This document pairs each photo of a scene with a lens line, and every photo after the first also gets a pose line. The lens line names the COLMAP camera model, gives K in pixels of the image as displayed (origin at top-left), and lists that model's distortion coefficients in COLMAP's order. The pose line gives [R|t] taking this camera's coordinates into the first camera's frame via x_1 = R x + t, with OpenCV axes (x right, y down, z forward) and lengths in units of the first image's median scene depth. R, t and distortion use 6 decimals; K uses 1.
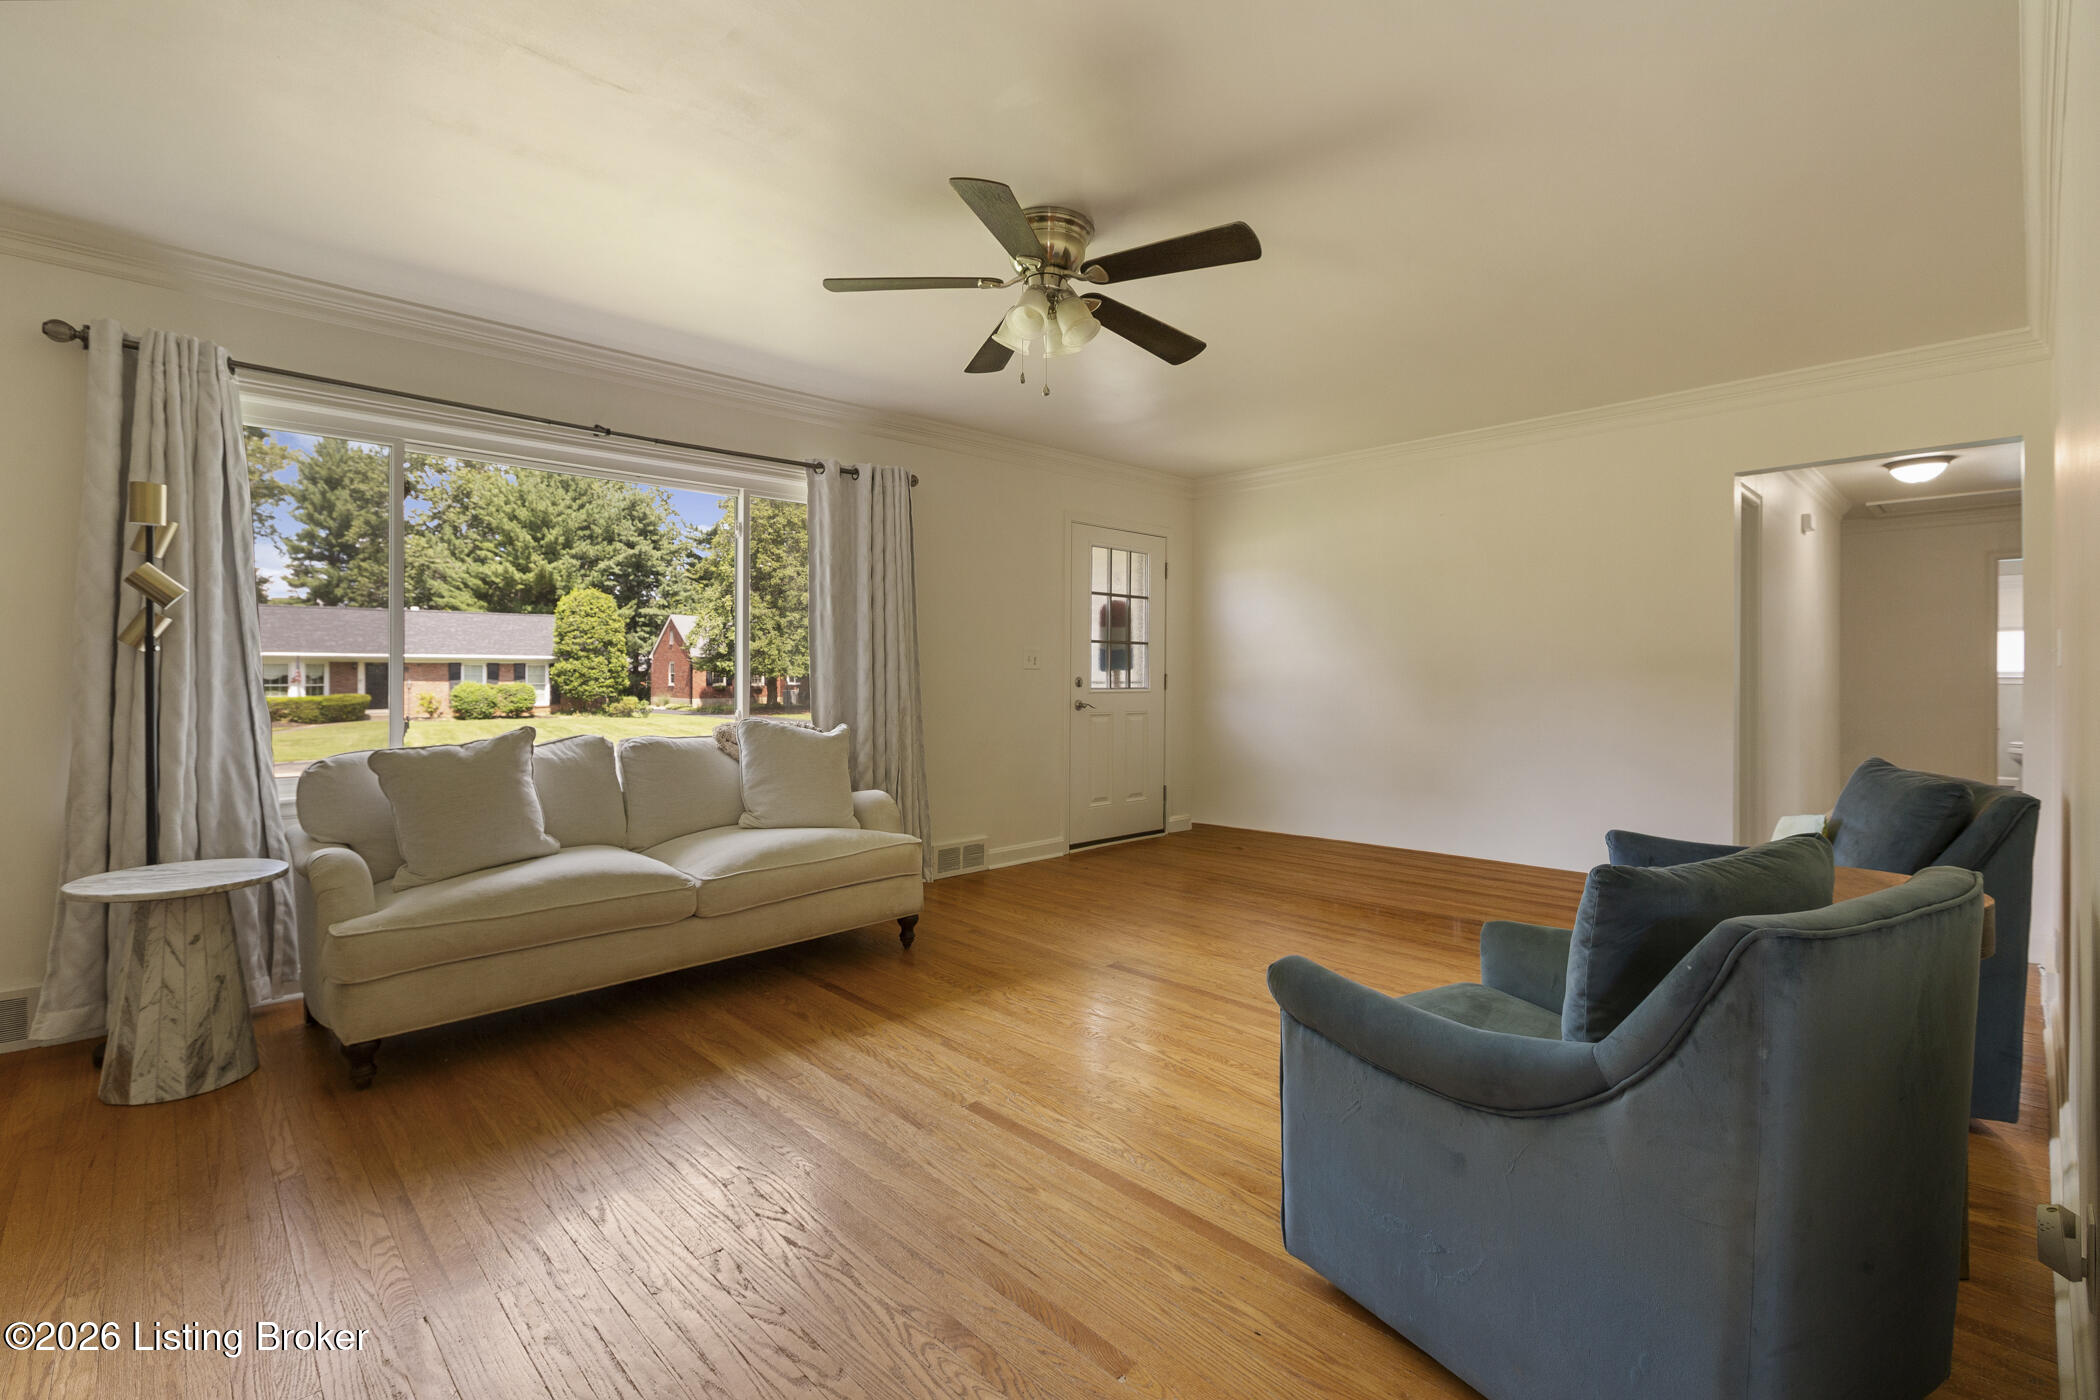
lens RADIAL K [[936.6, 0, 1045.5], [0, 936.6, 678.7], [0, 0, 1]] dist [0.000273, -0.001053]
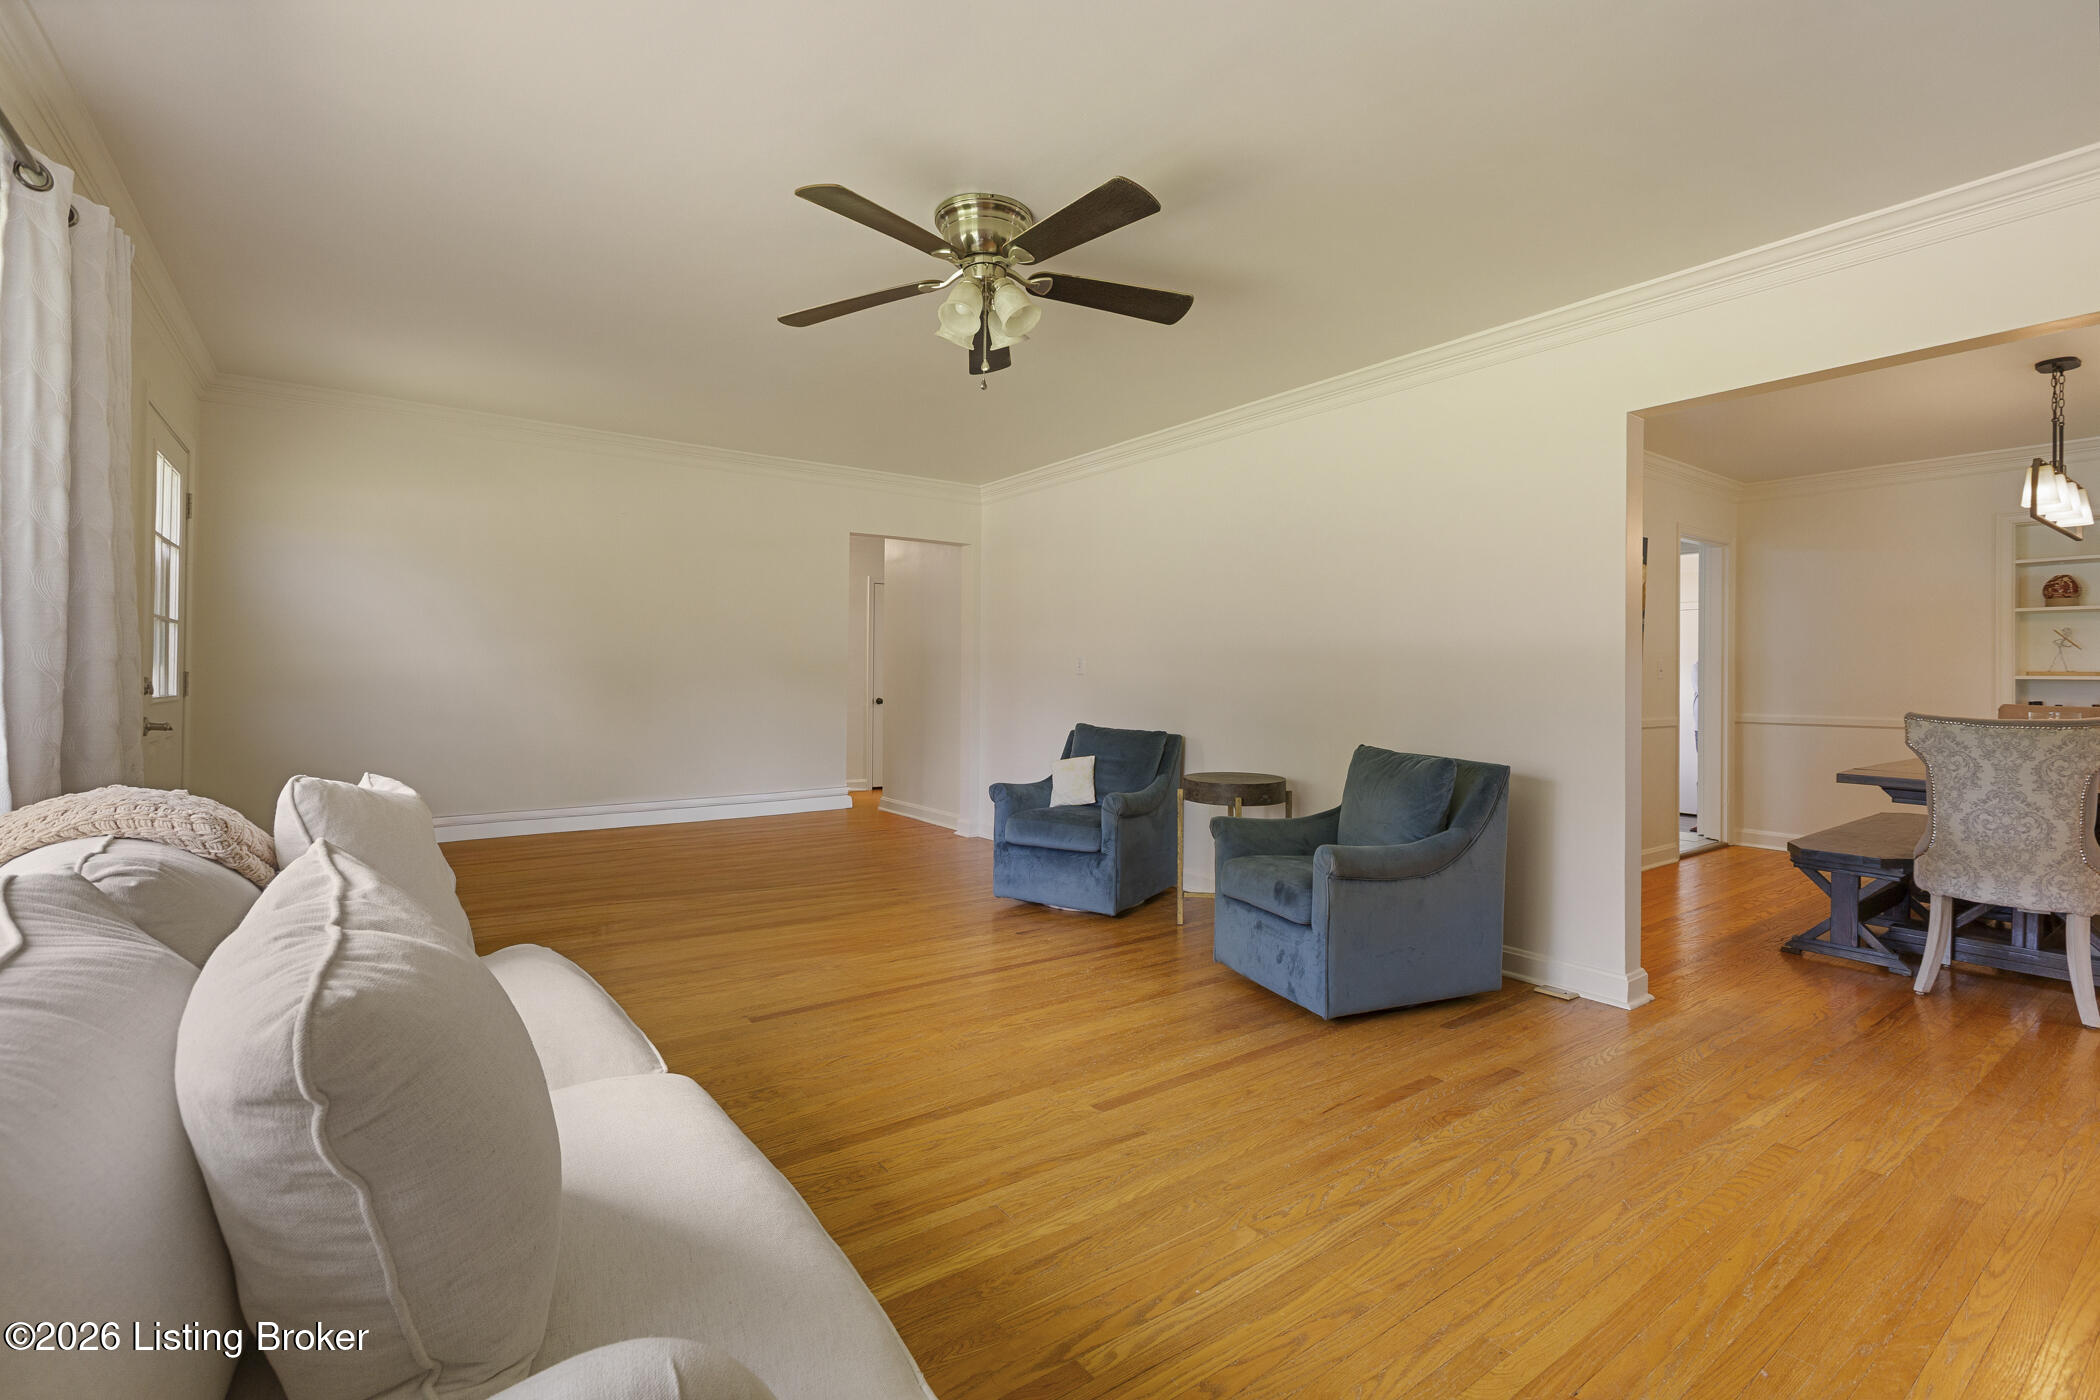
lens RADIAL K [[936.6, 0, 1039.5], [0, 936.6, 686.8], [0, 0, 1]] dist [0.000273, -0.001053]
pose [[0.137961, -0.010152, 0.990386, -0.901661], [-0.002057, 0.999942, 0.010536, -0.008196], [-0.990435, -0.003491, 0.137932, 0.769638]]
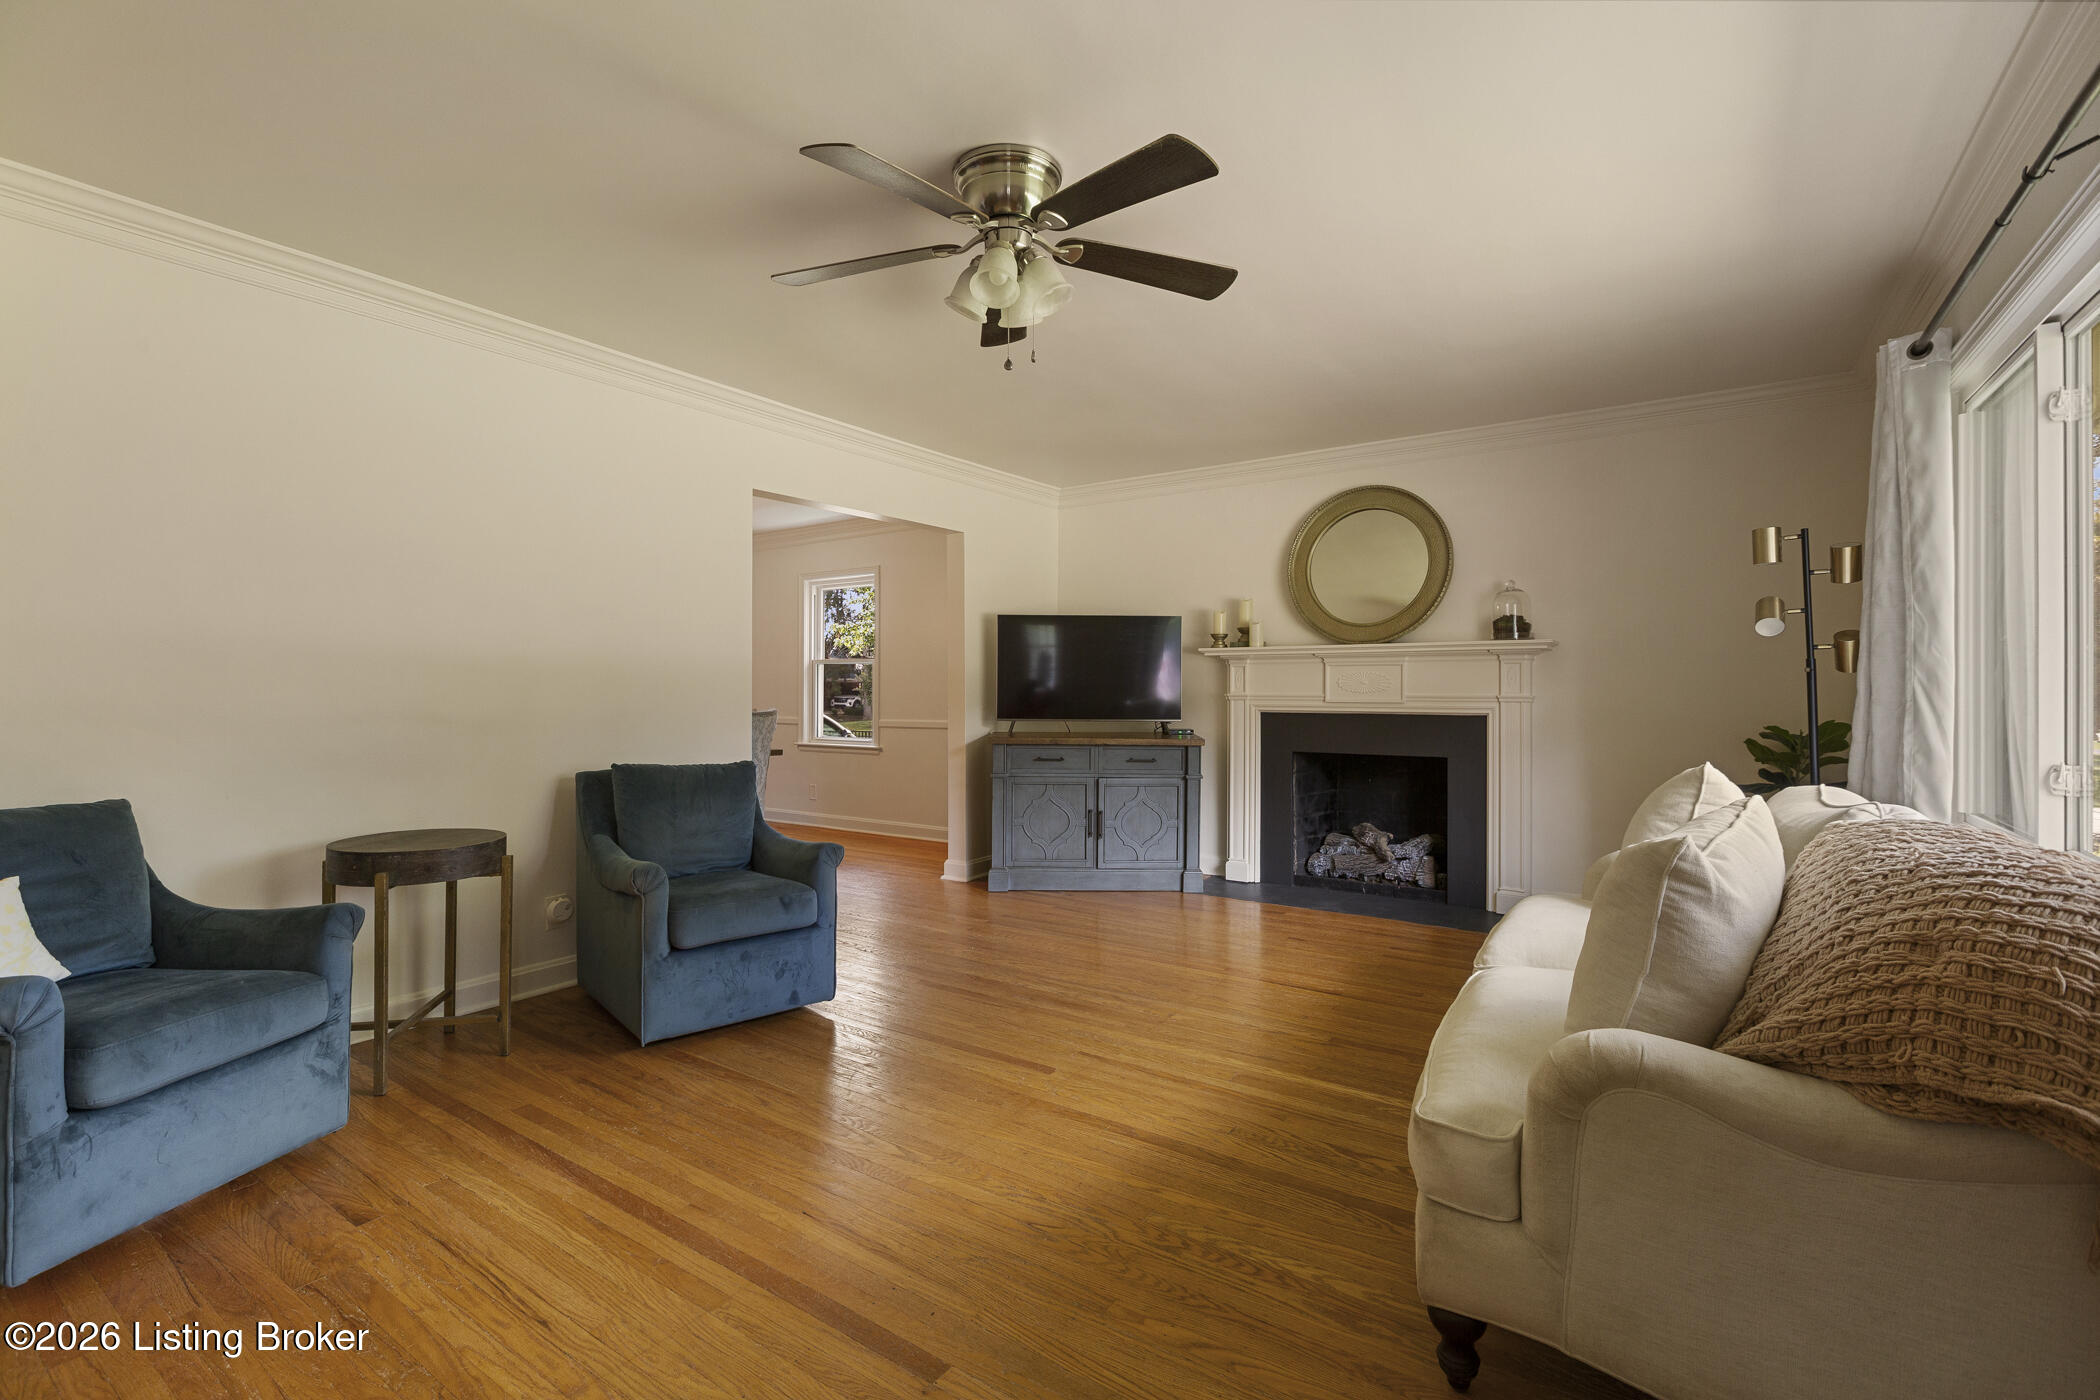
lens RADIAL K [[936.6, 0, 1045.9], [0, 936.6, 692.1], [0, 0, 1]] dist [0.000273, -0.001053]
pose [[-0.978477, 0.000241, -0.206356, 0.136412], [-0.001062, 0.999980, 0.006200, -0.012674], [0.206353, 0.006285, -0.978457, 1.760072]]
